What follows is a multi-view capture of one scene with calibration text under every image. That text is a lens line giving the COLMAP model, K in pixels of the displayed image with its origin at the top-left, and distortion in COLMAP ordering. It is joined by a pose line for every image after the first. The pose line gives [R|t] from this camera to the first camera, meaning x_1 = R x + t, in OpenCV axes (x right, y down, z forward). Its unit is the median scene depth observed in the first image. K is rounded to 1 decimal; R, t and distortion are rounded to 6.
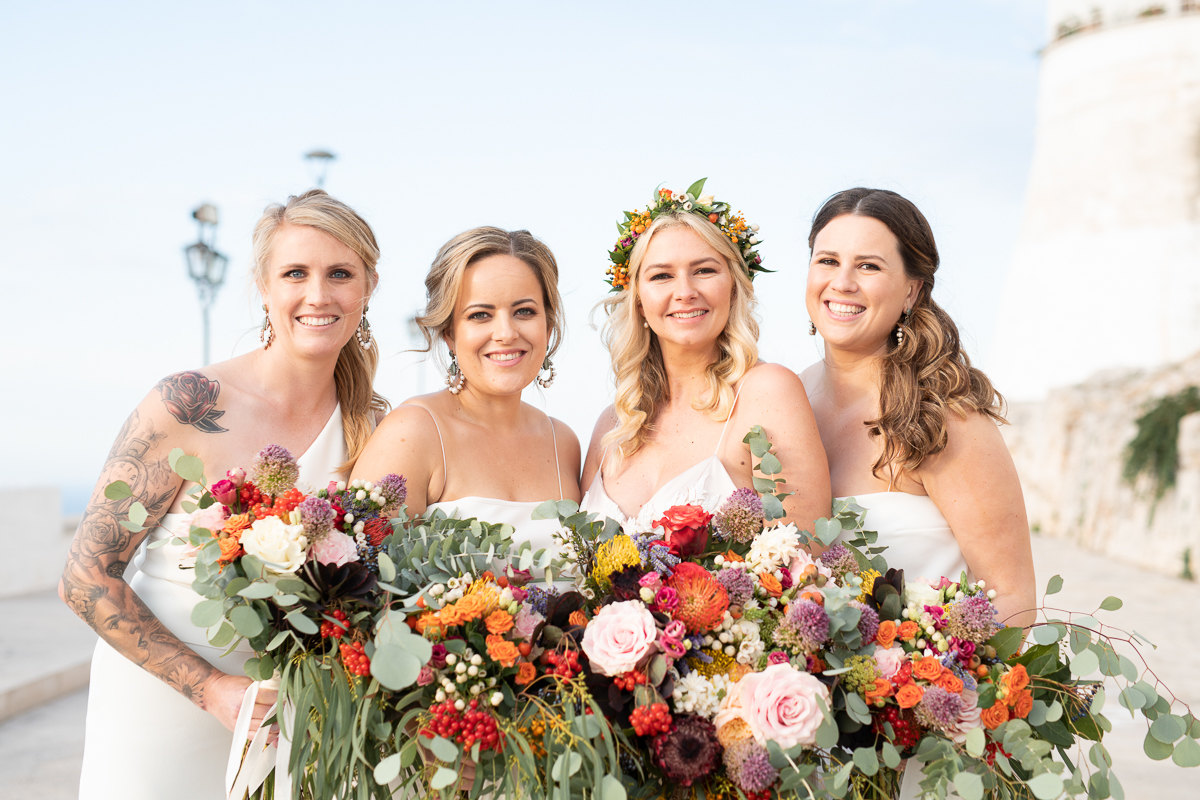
lens RADIAL K [[1741.0, 0, 600.0], [0, 1741.0, 400.0], [0, 0, 1]] dist [-0.012094, 0.029959]
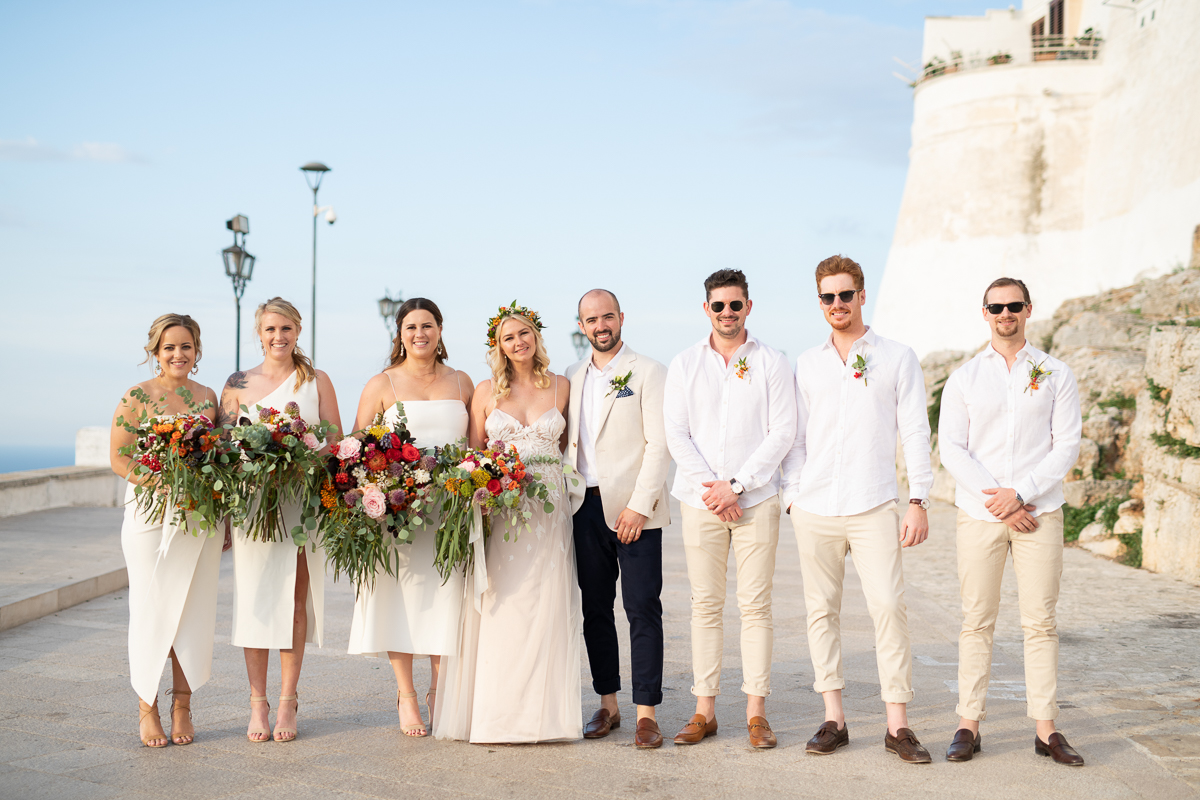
lens RADIAL K [[1741.0, 0, 600.0], [0, 1741.0, 400.0], [0, 0, 1]] dist [-0.012094, 0.029959]
pose [[0.999214, 0.010983, 0.038089, -0.007823], [-0.011593, 0.999807, 0.015834, -0.000867], [-0.037908, -0.016263, 0.999149, -0.295654]]
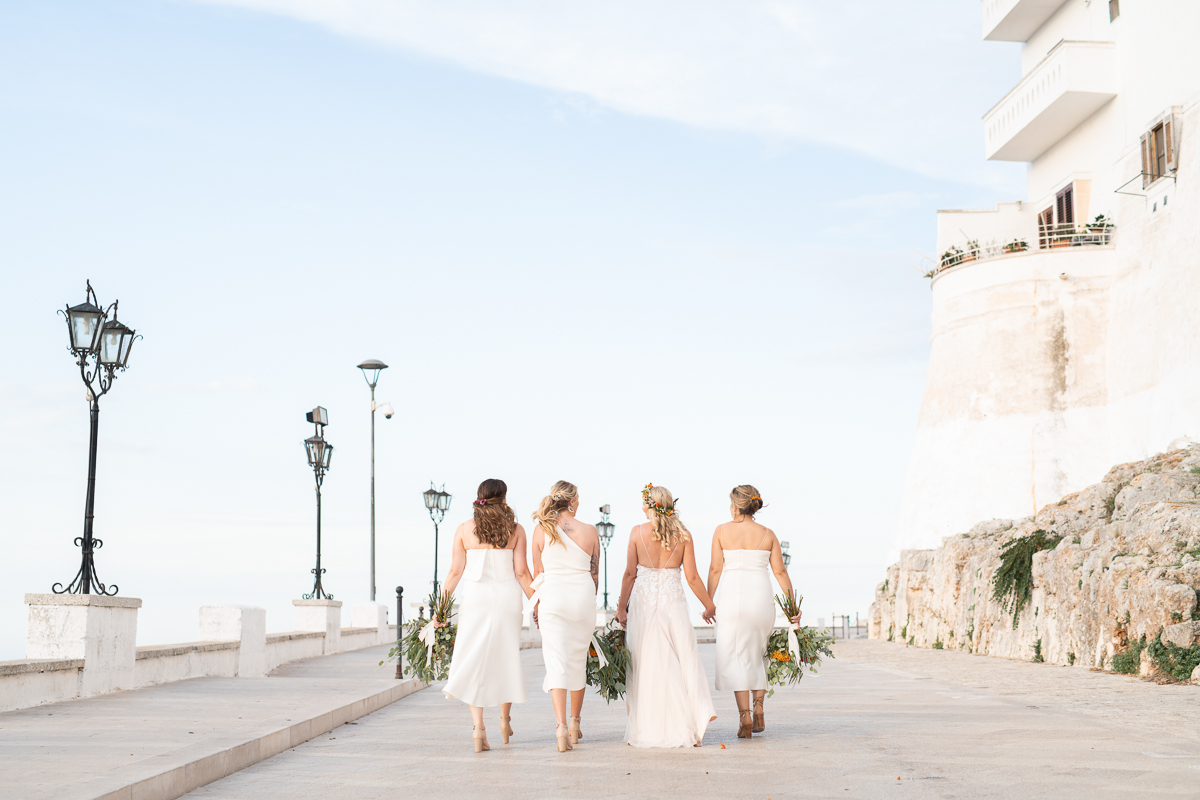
lens RADIAL K [[1712.6, 0, 565.9], [0, 1712.6, 399.9], [0, 0, 1]] dist [-0.001916, 0.027453]
pose [[0.999484, -0.010775, 0.030249, -0.075248], [0.013800, 0.994722, -0.101674, 0.018187], [-0.028993, 0.102039, 0.994358, -0.329928]]
